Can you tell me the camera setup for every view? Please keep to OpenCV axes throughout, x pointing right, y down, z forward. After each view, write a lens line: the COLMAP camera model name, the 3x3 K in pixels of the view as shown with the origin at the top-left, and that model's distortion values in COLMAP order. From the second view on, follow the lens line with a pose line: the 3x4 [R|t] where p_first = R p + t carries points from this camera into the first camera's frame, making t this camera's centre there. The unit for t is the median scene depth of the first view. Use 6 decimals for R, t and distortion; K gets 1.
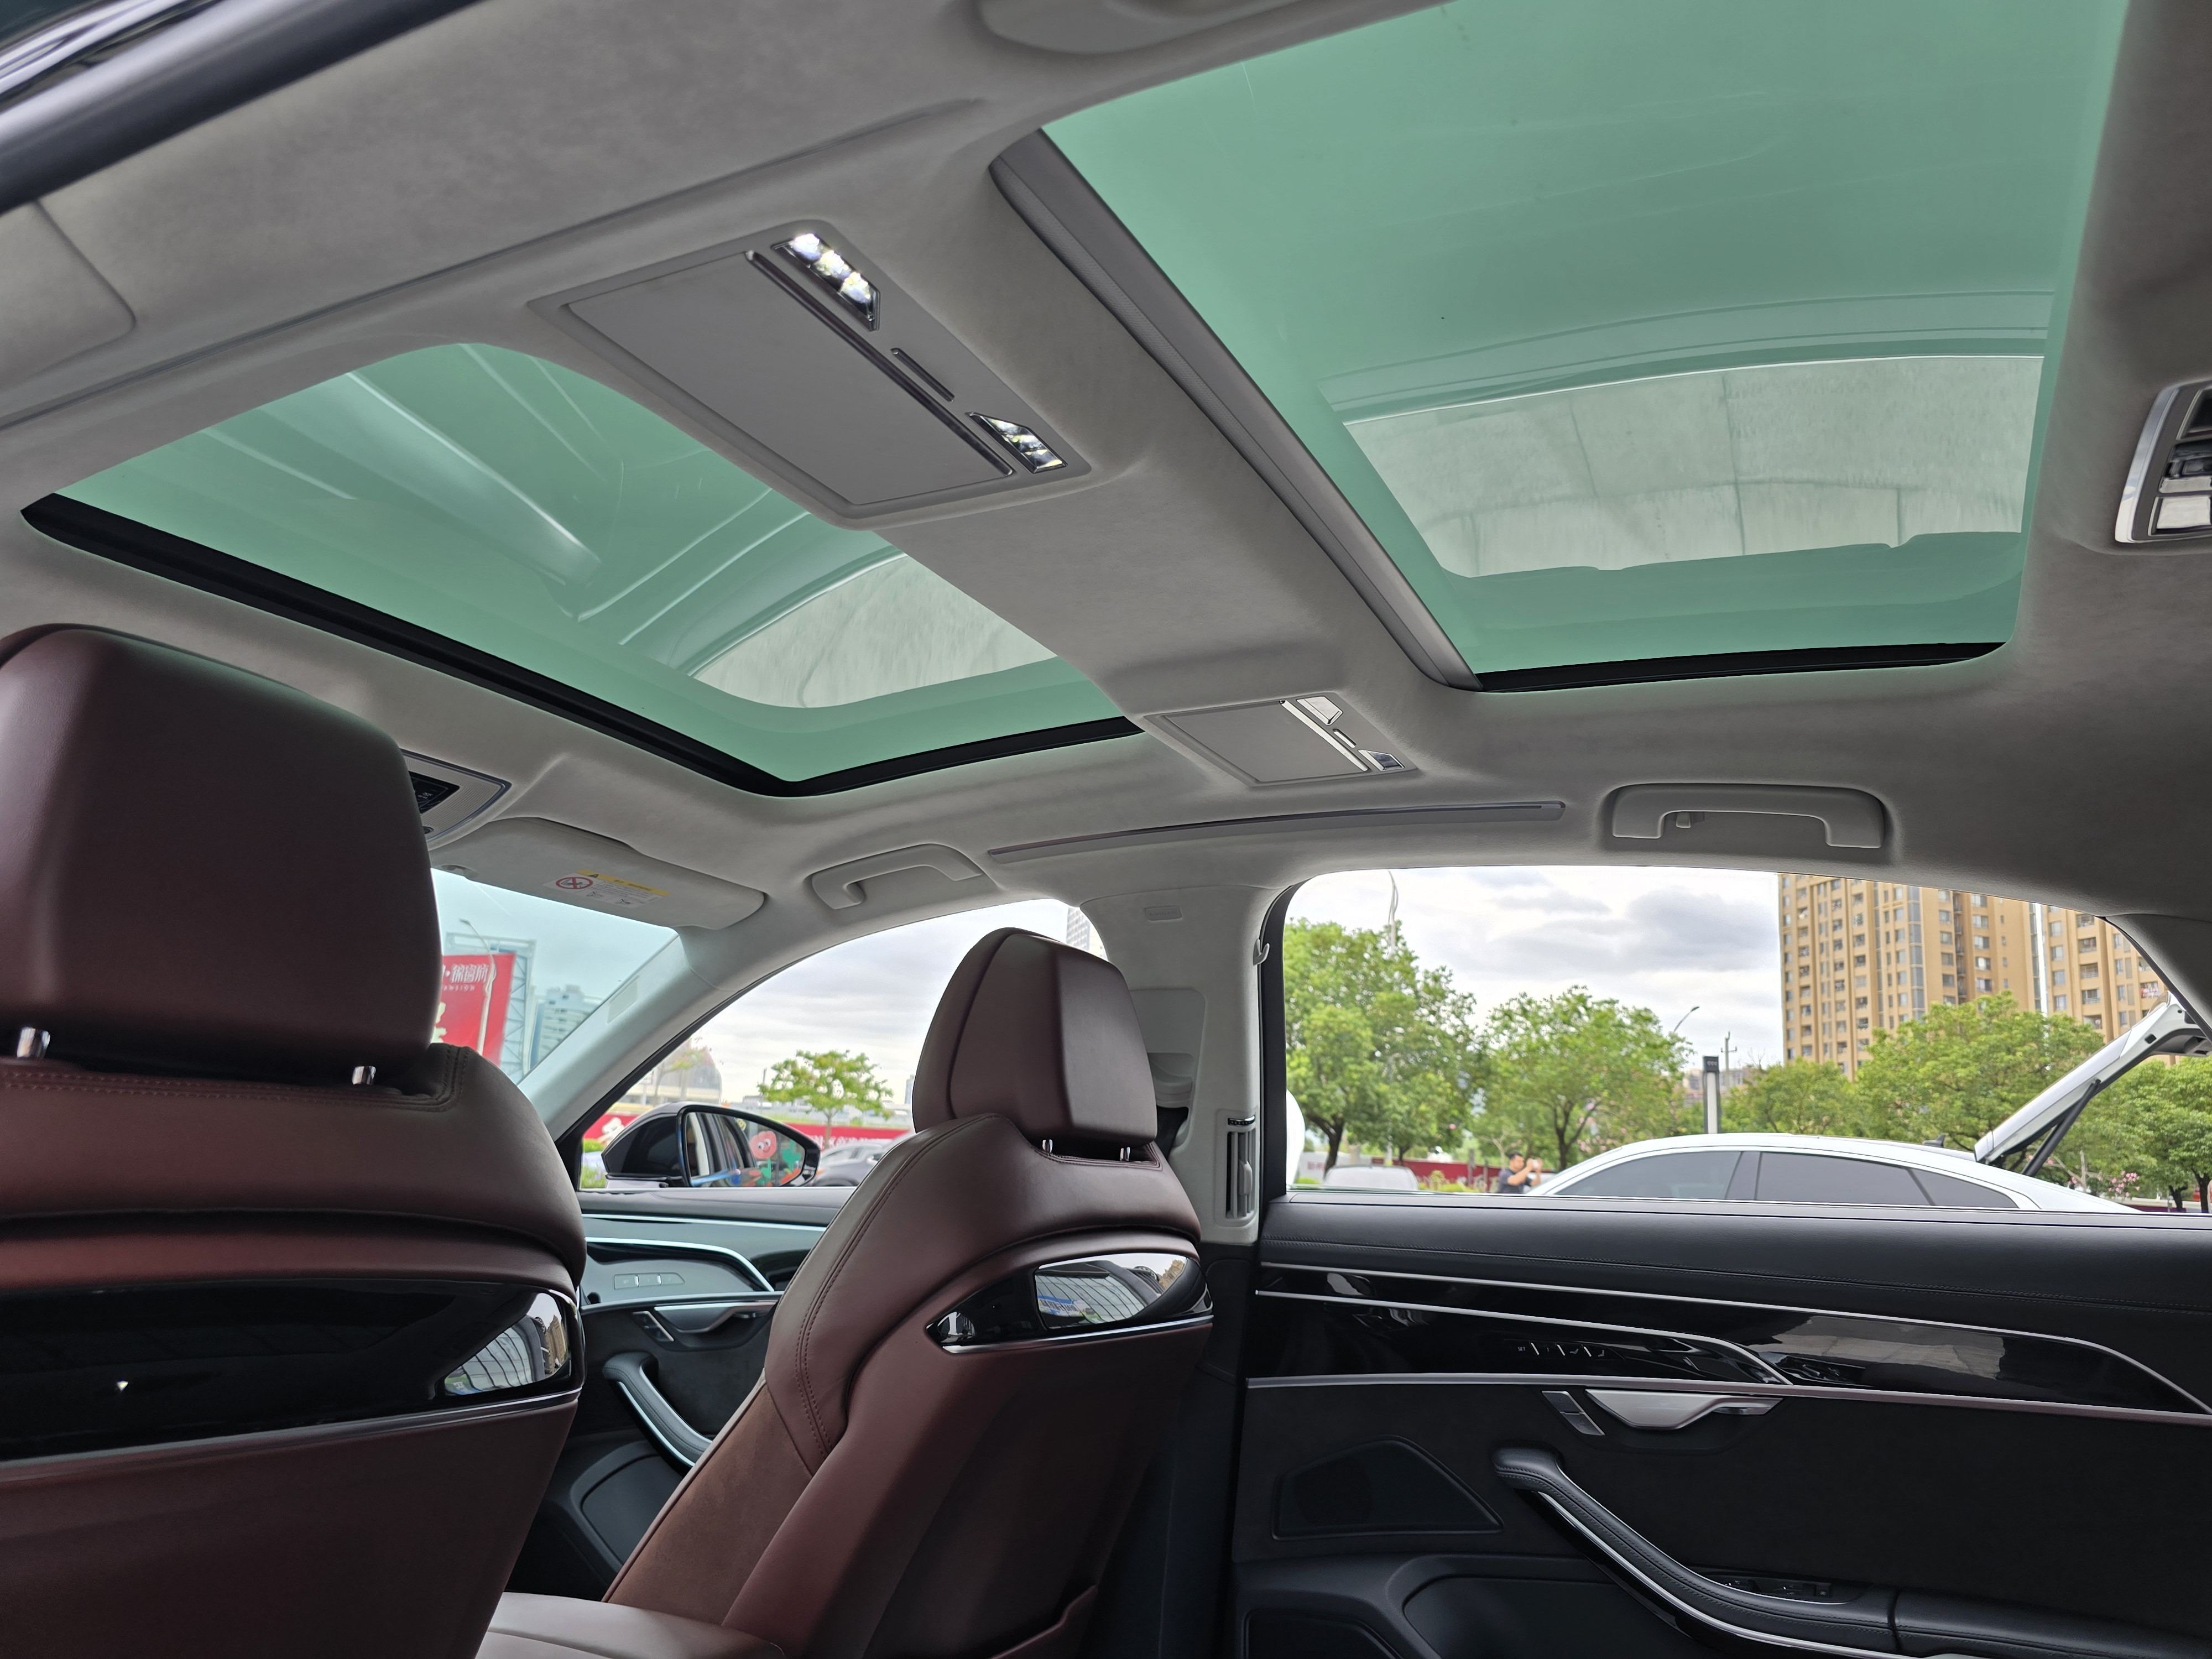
lens RADIAL K [[1477.9, 0, 1111.7], [0, 1477.9, 849.2], [0, 0, 1]] dist [0.042965, -0.043113]
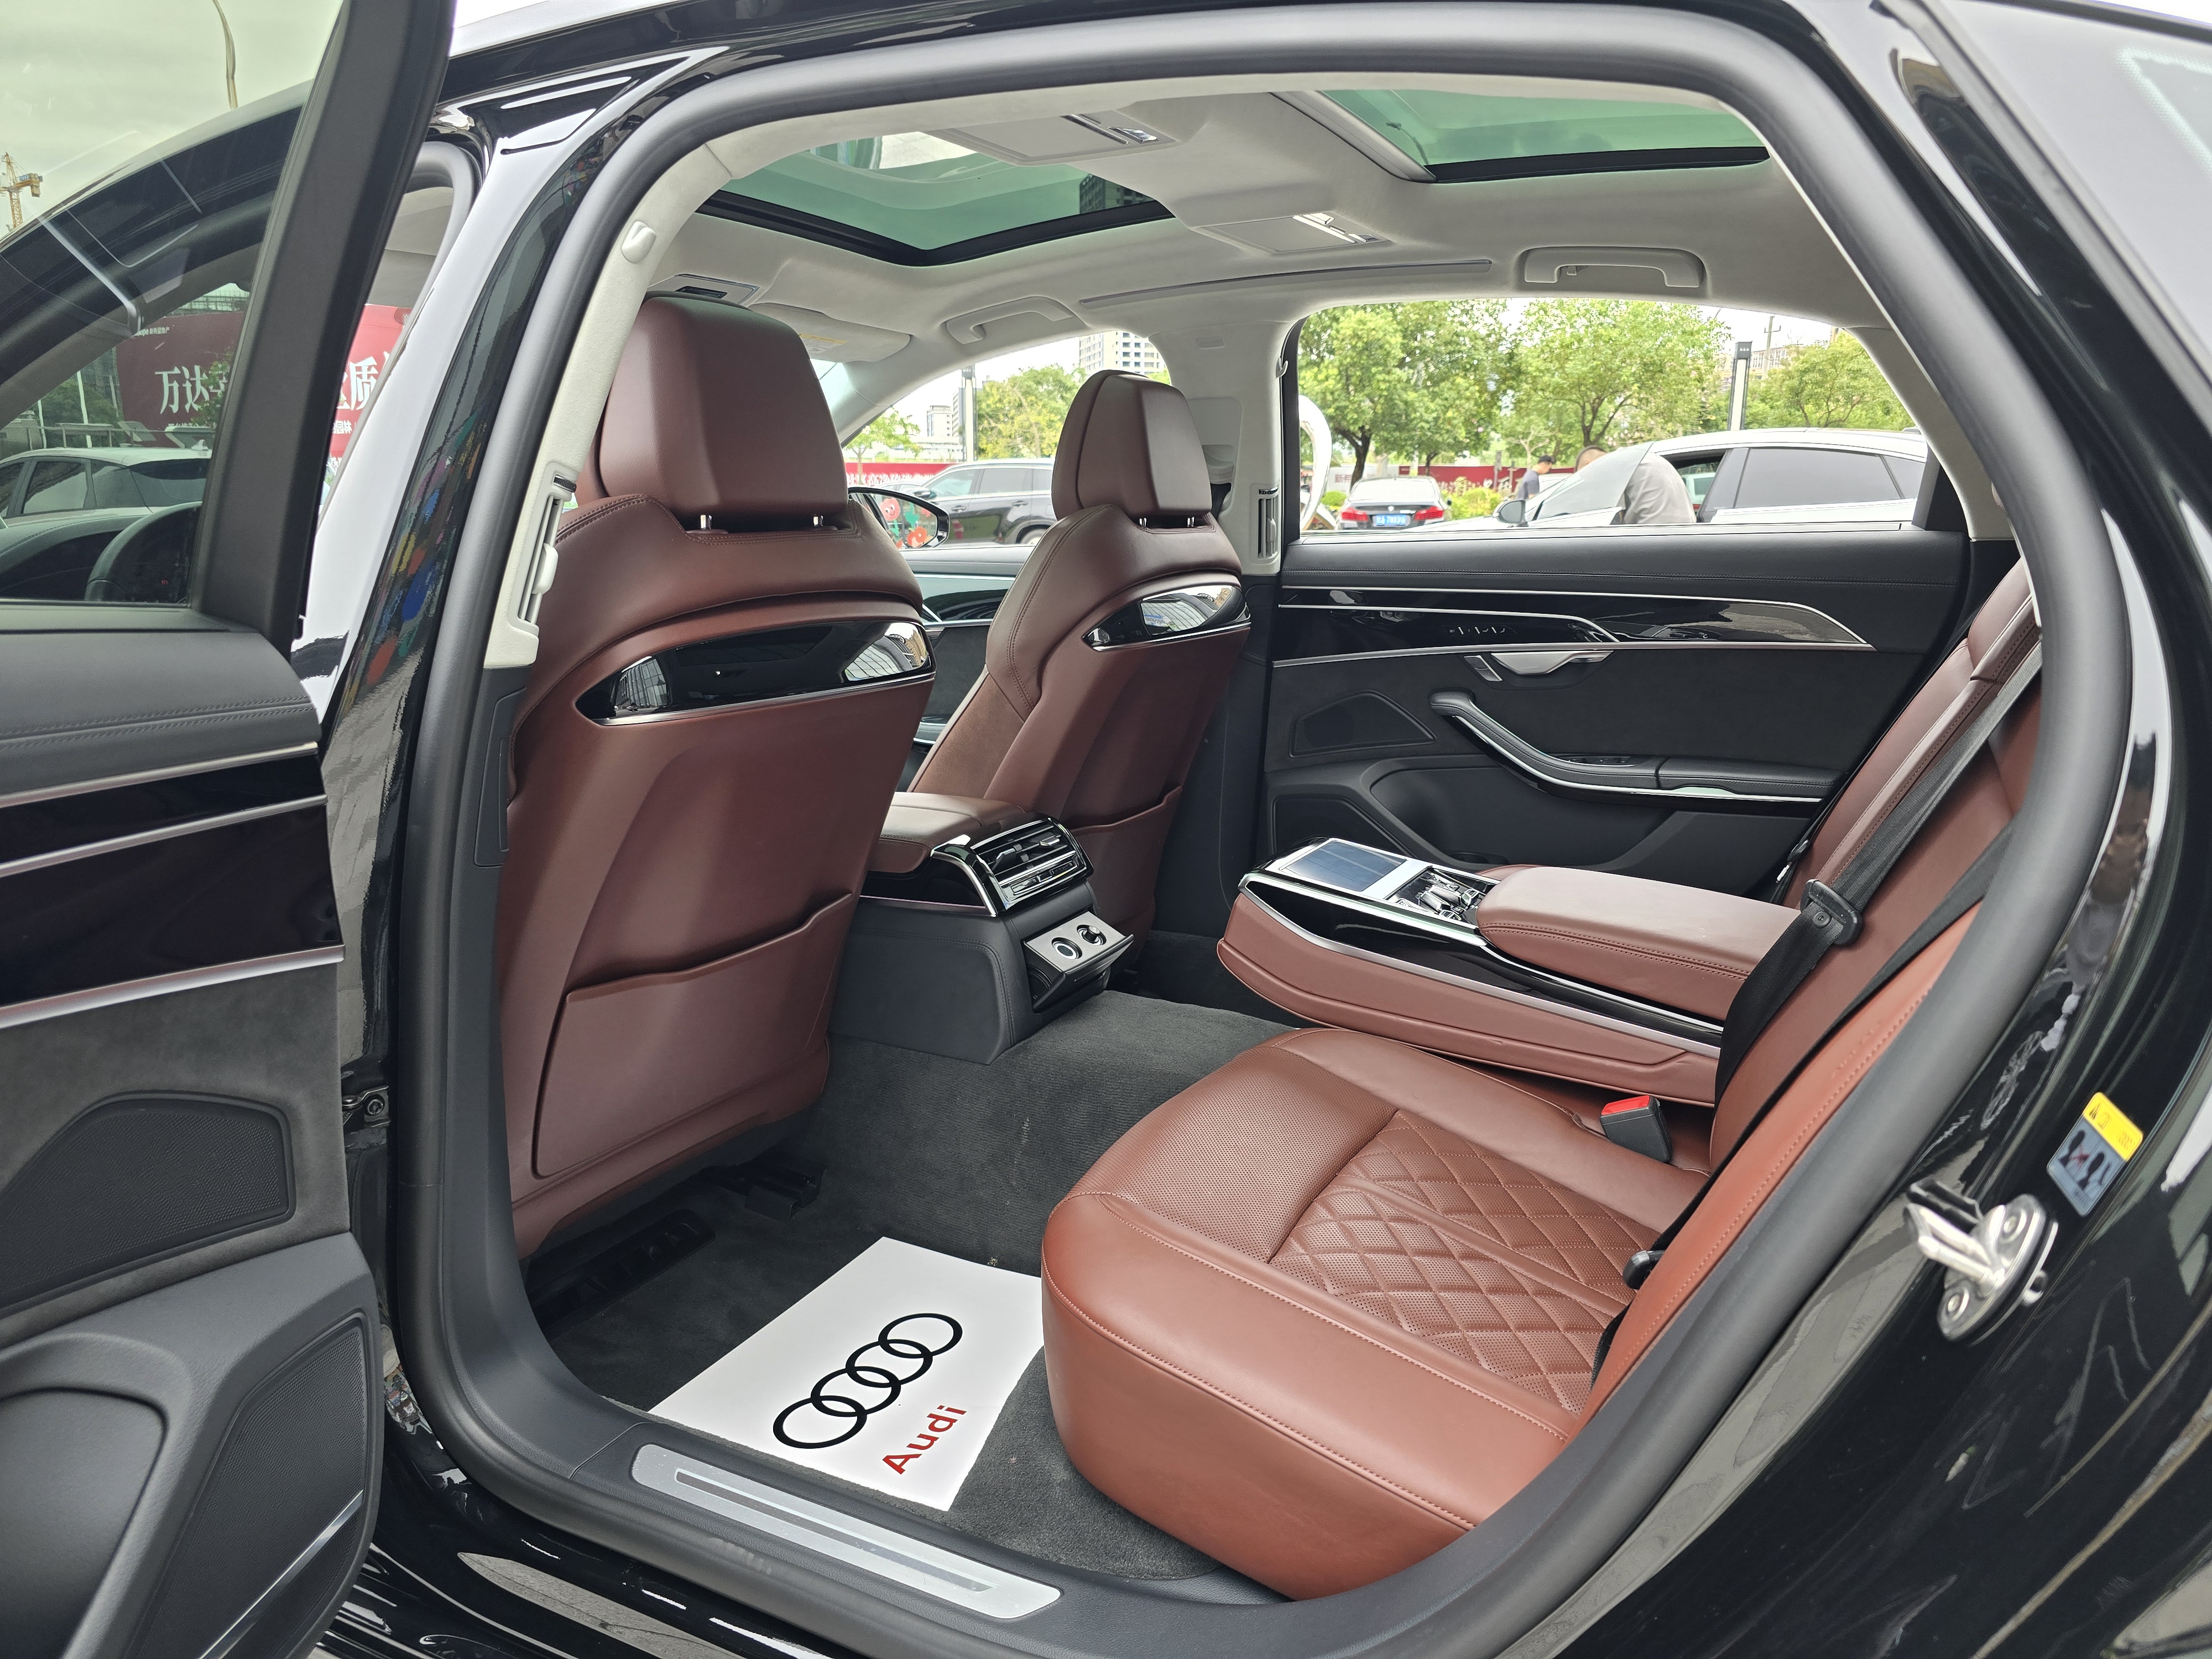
lens RADIAL K [[1477.9, 0, 1111.7], [0, 1477.9, 849.2], [0, 0, 1]] dist [0.042965, -0.043113]
pose [[0.998333, -0.049056, -0.030412, -0.034996], [0.057404, 0.898791, 0.434602, -0.129349], [0.006015, -0.435623, 0.900109, -0.420824]]
